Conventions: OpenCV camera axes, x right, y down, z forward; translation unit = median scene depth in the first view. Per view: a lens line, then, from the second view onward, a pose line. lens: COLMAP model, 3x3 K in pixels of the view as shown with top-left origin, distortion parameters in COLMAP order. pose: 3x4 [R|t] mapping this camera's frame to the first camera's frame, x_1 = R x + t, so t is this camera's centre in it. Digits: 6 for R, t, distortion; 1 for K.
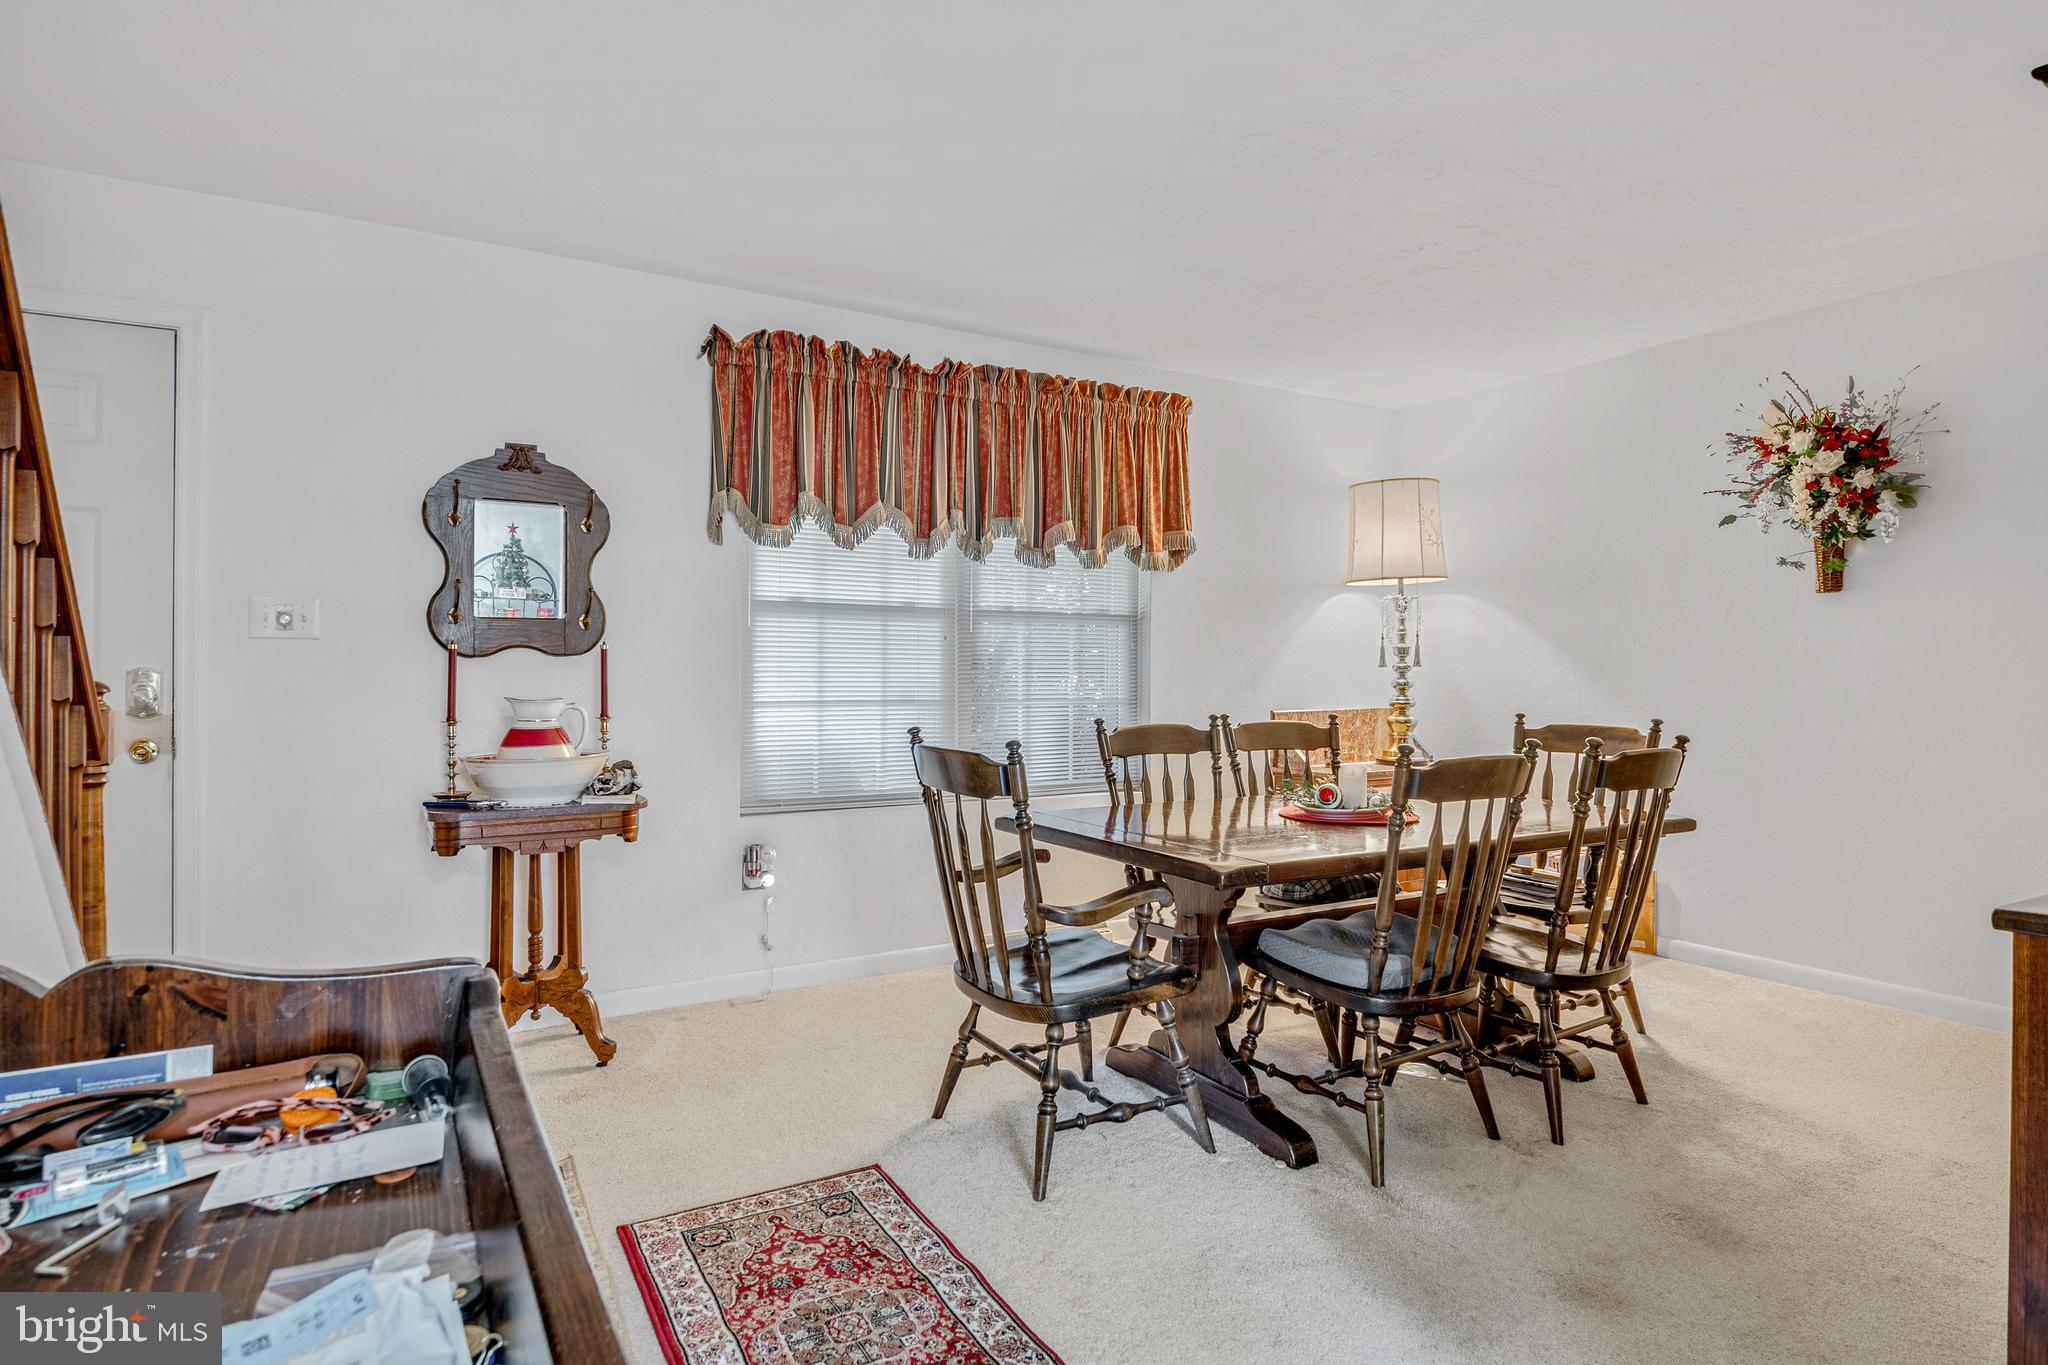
lens RADIAL K [[1062.5, 0, 1012.6], [0, 1062.5, 673.6], [0, 0, 1]] dist [-0.000229, -0.000187]
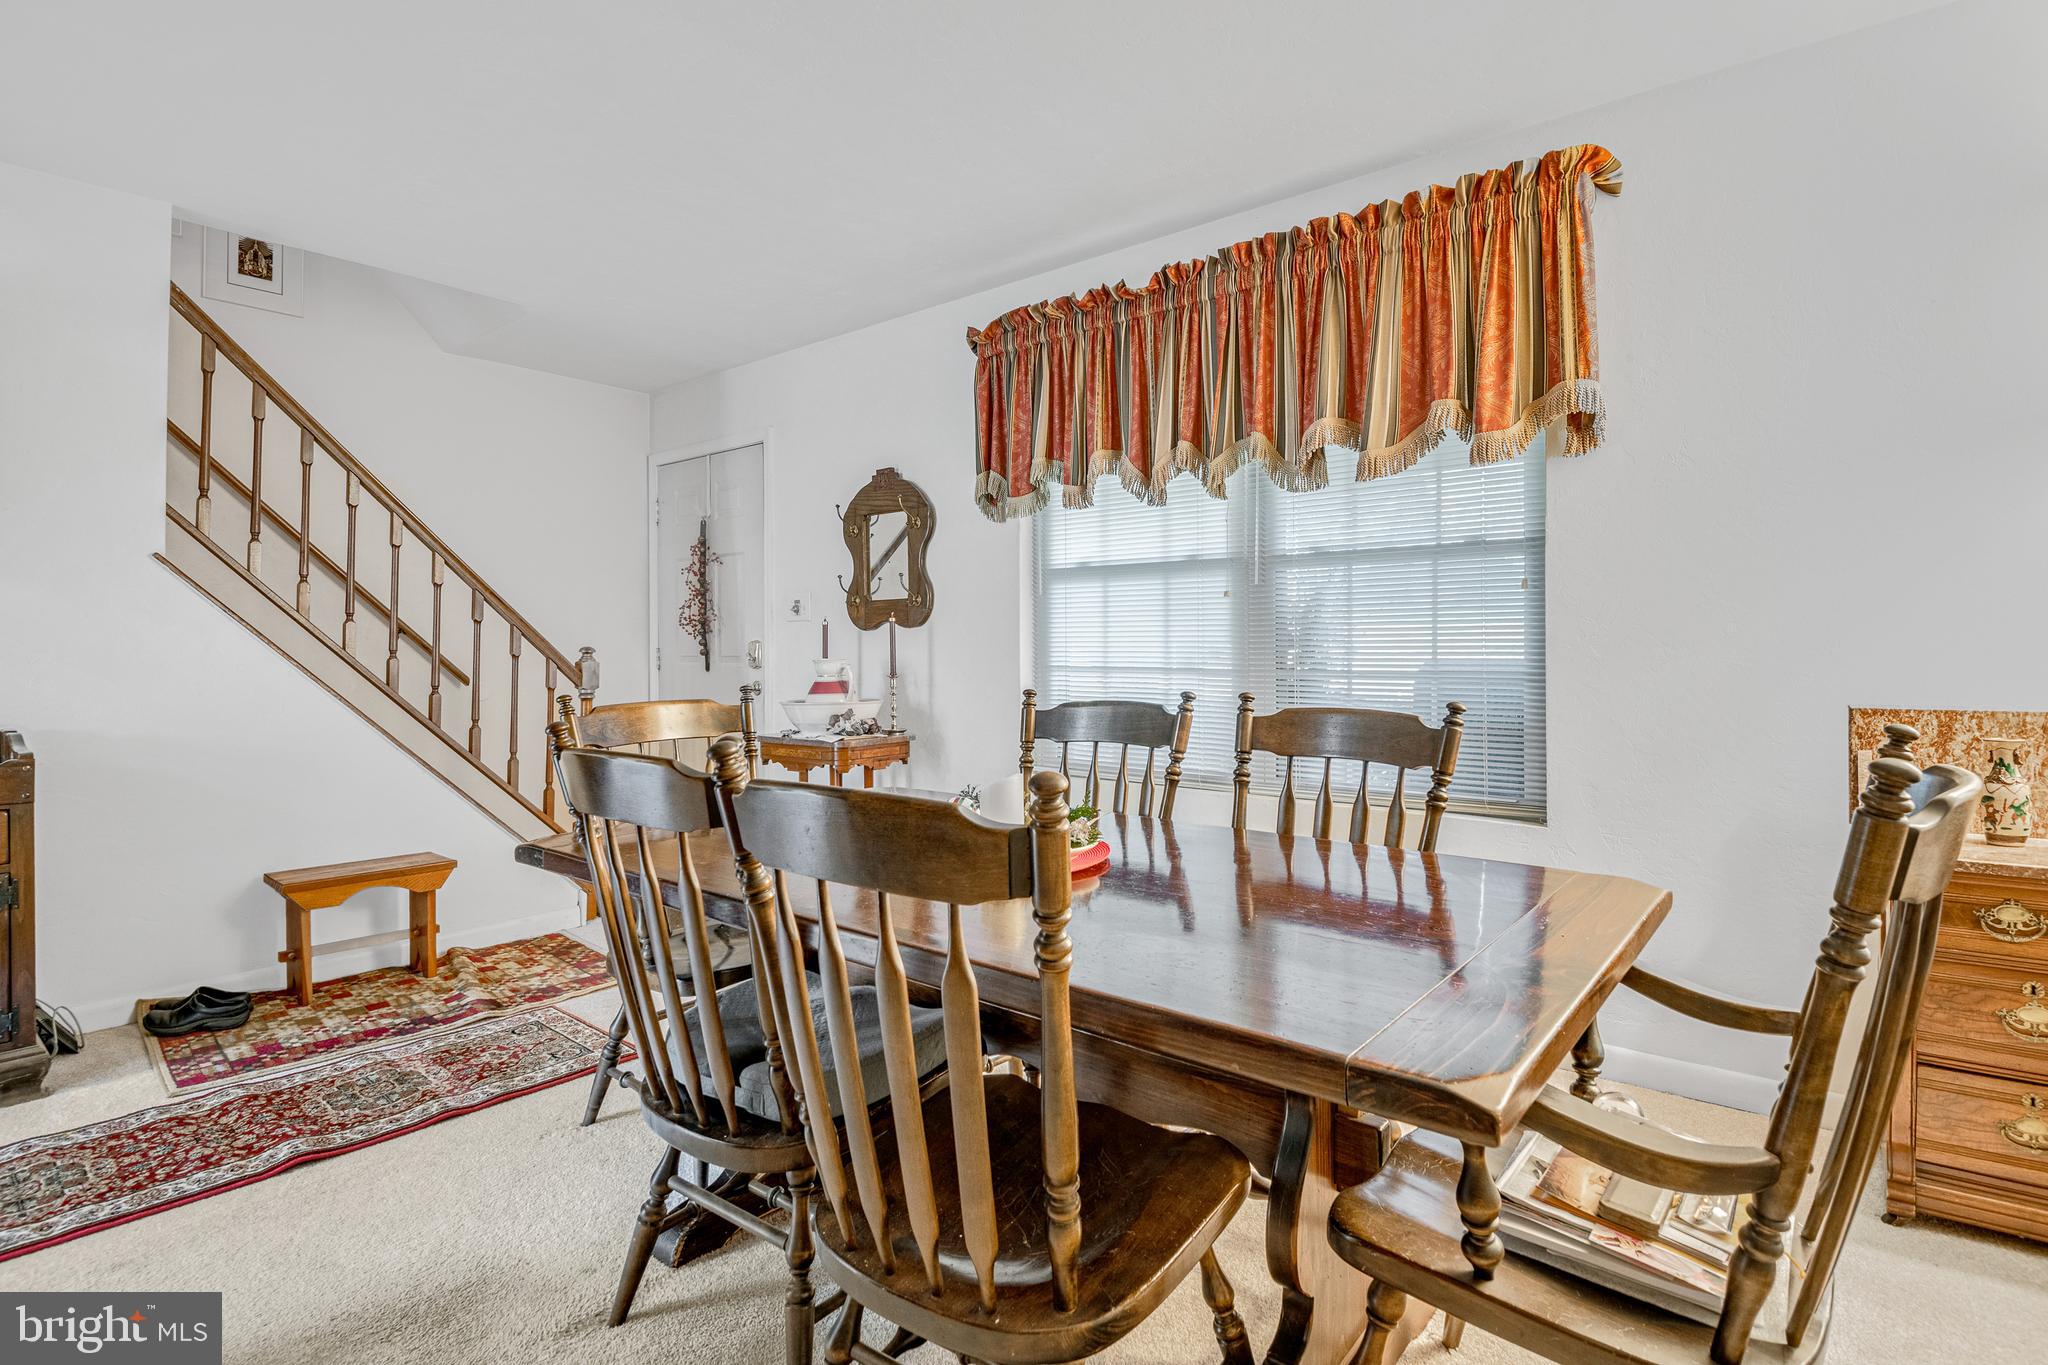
lens RADIAL K [[1009.9, 0, 1021.9], [0, 1009.9, 637.3], [0, 0, 1]] dist [-0.000388, 0.000144]
pose [[0.331879, 0.000168, -0.943322, 0.667262], [0.021030, 0.999750, 0.007577, -0.009330], [0.943088, -0.022352, 0.331792, 0.619252]]
